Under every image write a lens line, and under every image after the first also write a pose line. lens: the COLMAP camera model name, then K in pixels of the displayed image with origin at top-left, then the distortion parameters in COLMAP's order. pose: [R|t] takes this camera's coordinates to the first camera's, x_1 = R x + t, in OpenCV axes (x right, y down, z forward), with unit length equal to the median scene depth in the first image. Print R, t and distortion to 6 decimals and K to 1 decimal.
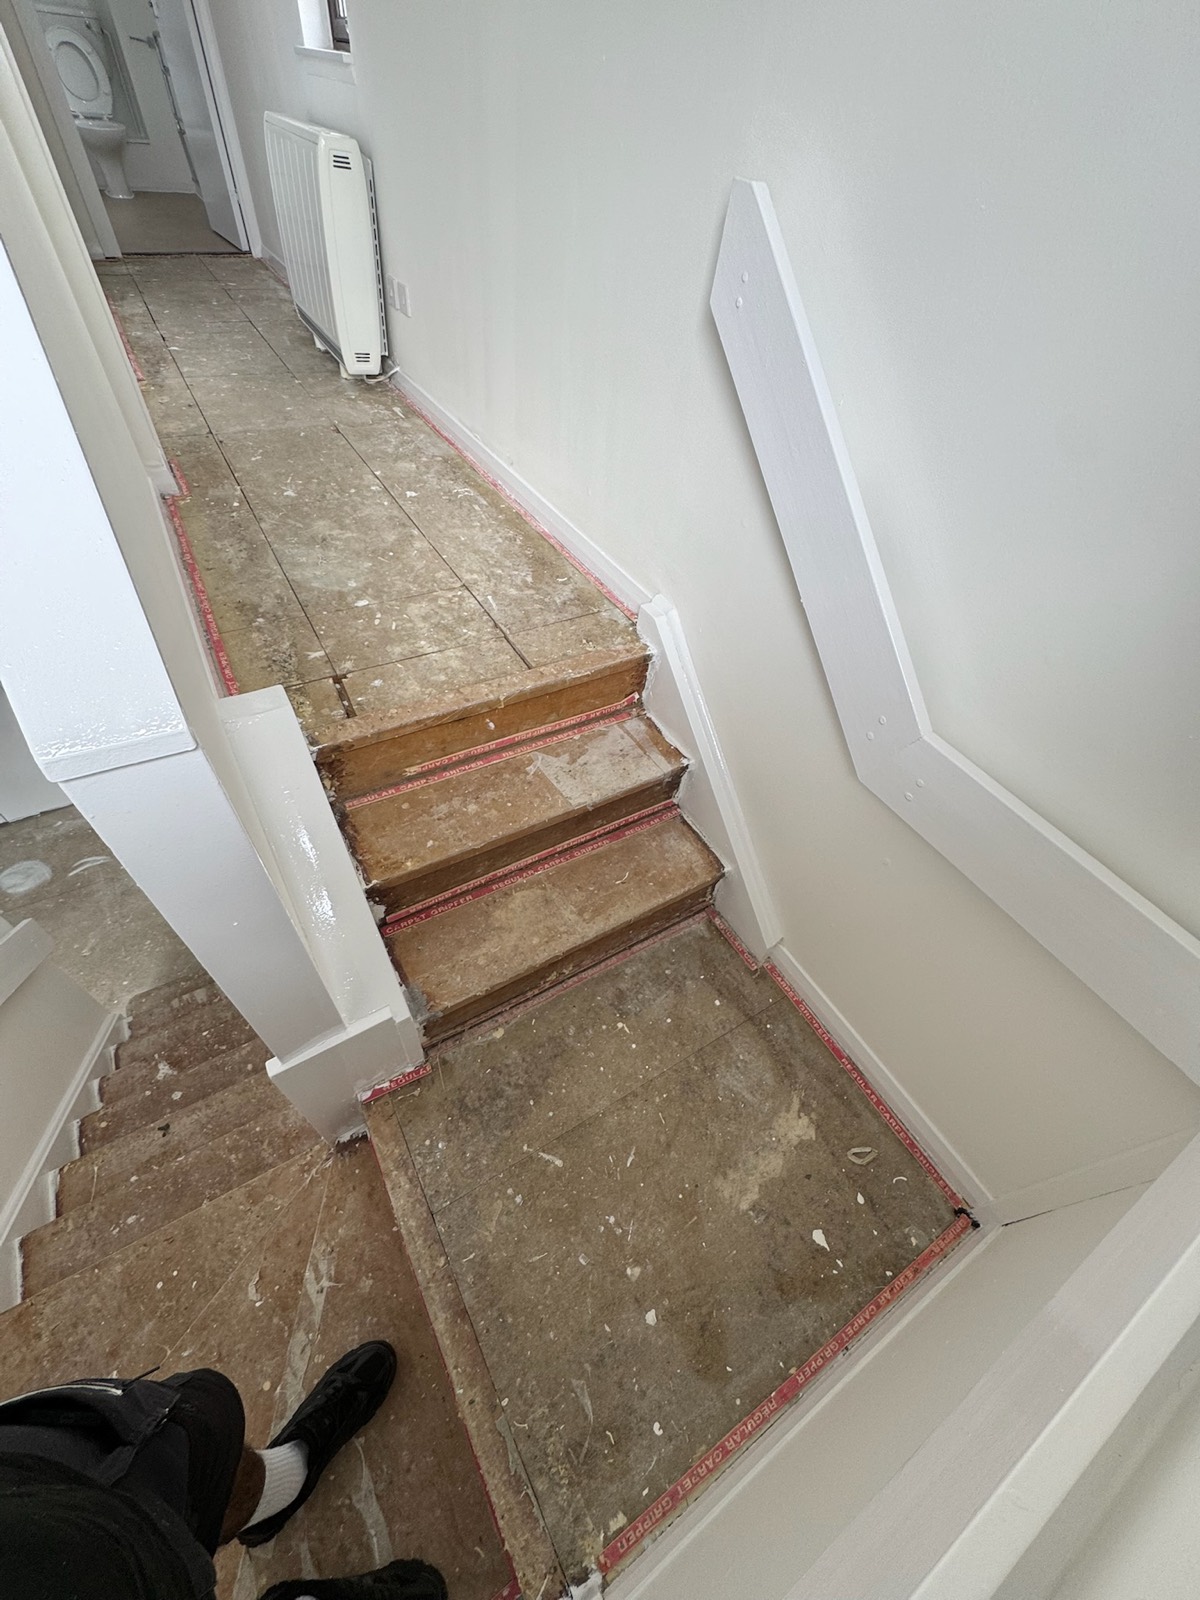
lens RADIAL K [[641.3, 0, 600.0], [0, 641.3, 800.0], [0, 0, 1]] dist [0.000447, 0.000006]
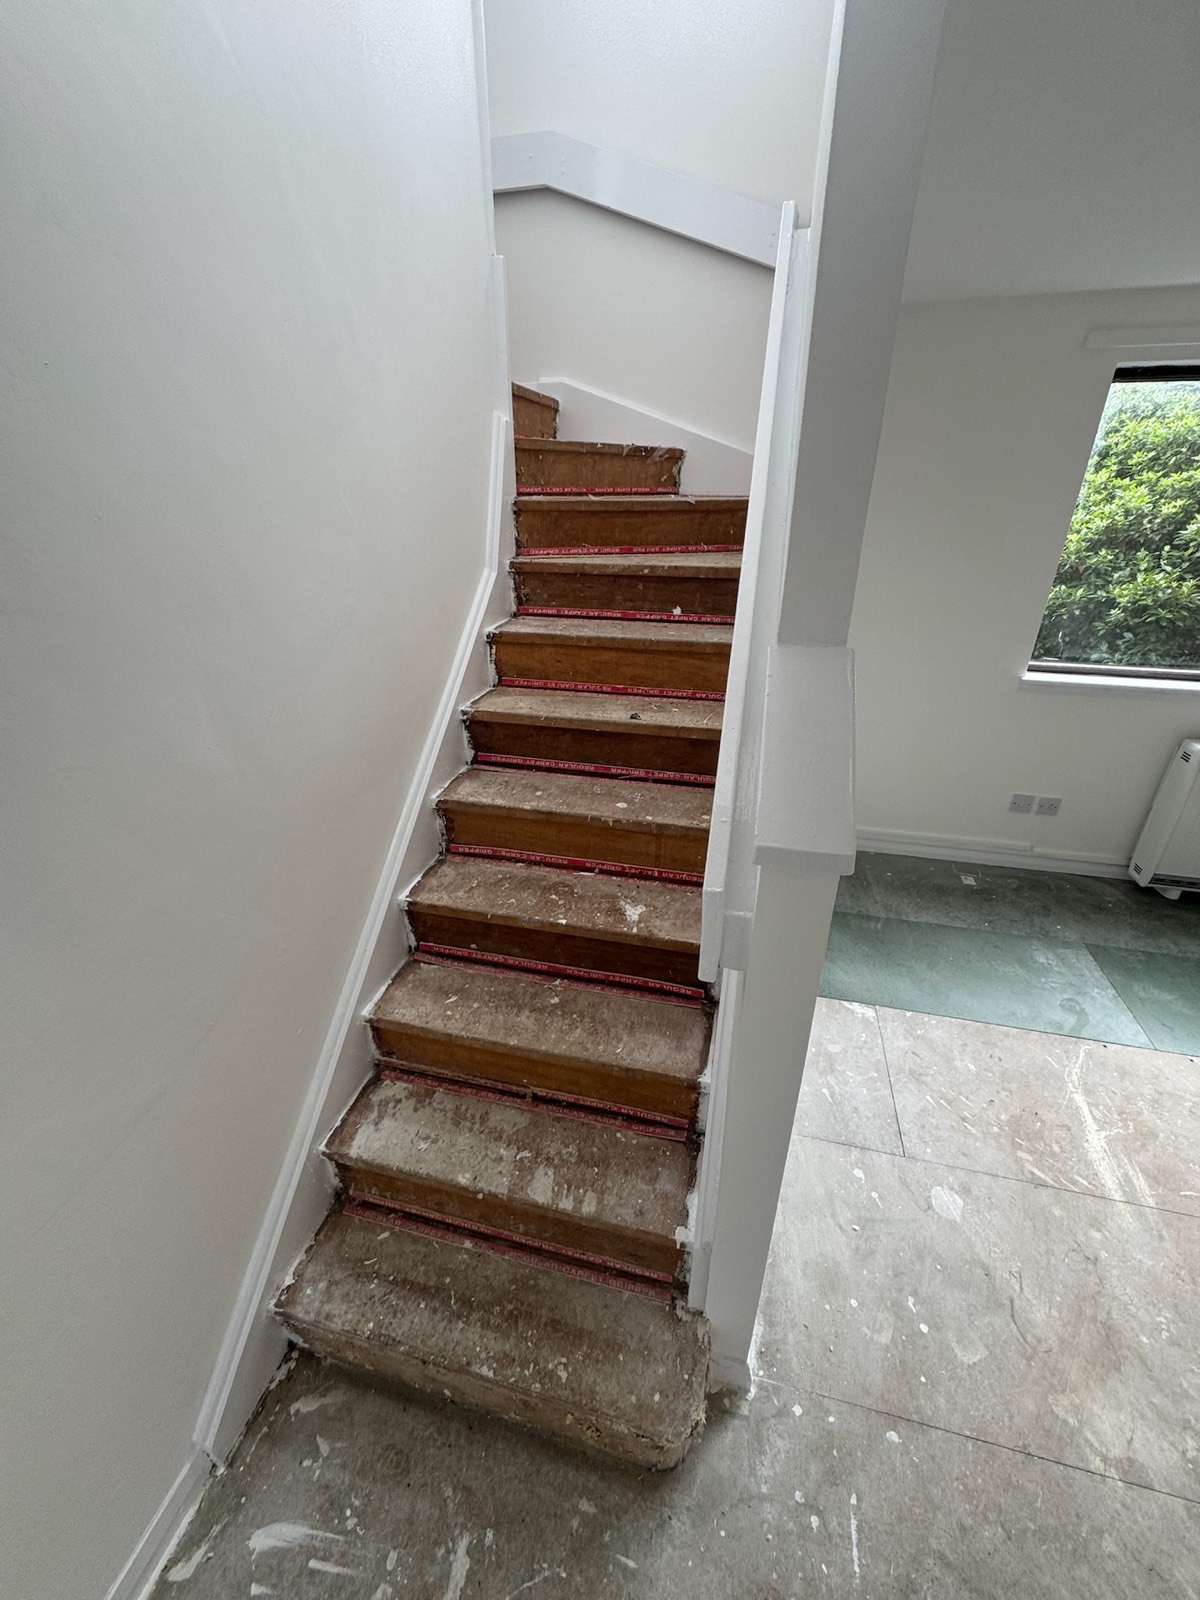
lens RADIAL K [[641.3, 0, 600.0], [0, 641.3, 800.0], [0, 0, 1]] dist [0.000447, 0.000006]
pose [[-0.709430, -0.396816, 0.582448, -0.967362], [0.478963, 0.334801, 0.811481, -0.144537], [-0.517013, 0.854661, -0.047458, 0.938608]]
